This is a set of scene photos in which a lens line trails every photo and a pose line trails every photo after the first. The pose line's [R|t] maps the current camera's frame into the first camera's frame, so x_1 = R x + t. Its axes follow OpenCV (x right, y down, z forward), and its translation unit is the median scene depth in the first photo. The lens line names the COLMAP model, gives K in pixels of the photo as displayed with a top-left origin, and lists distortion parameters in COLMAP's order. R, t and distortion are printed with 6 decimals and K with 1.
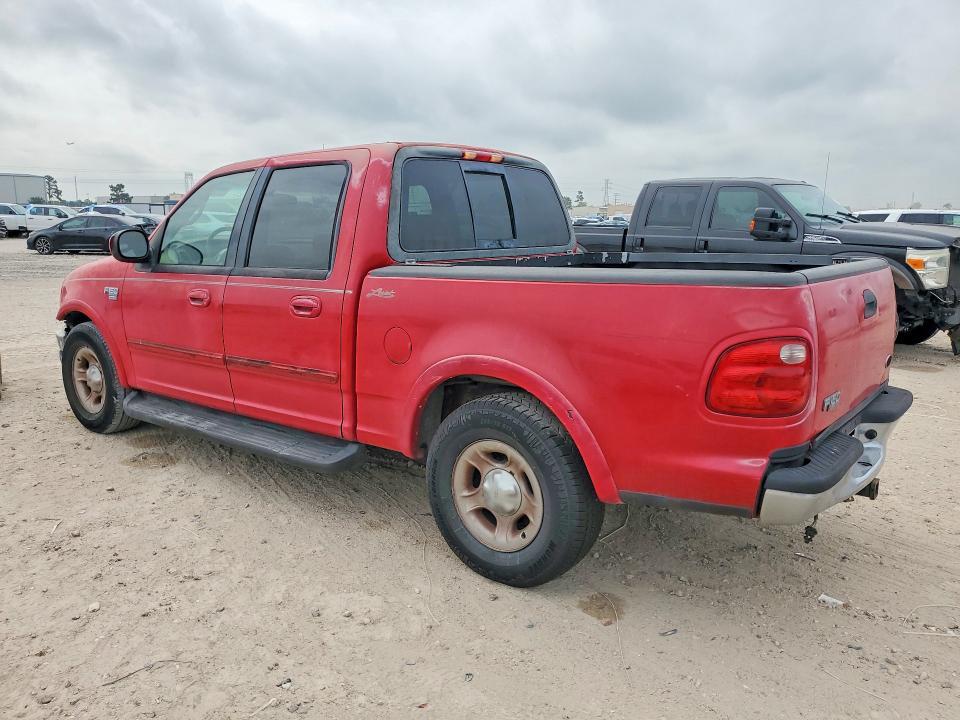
lens RADIAL K [[763.4, 0, 480.0], [0, 763.4, 360.0], [0, 0, 1]] dist [0.004387, -0.000001]
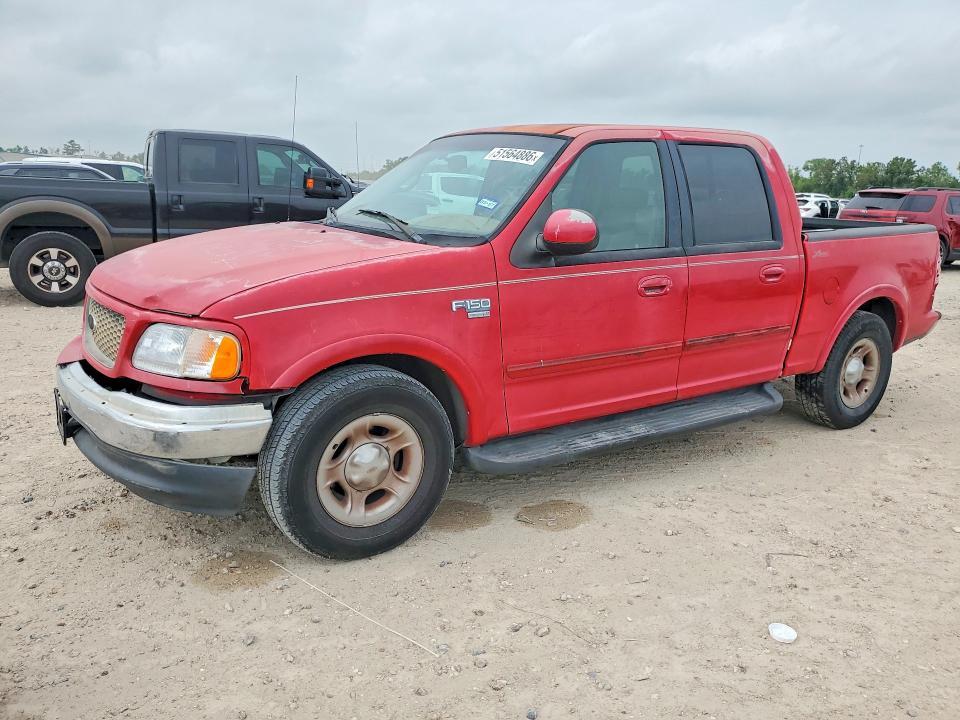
lens RADIAL K [[763.4, 0, 480.0], [0, 763.4, 360.0], [0, 0, 1]] dist [0.004387, -0.000001]
pose [[0.308377, -0.215190, 0.926605, -1.287722], [0.147028, 0.973154, 0.177069, -0.187500], [-0.939833, 0.081633, 0.331737, 0.921524]]
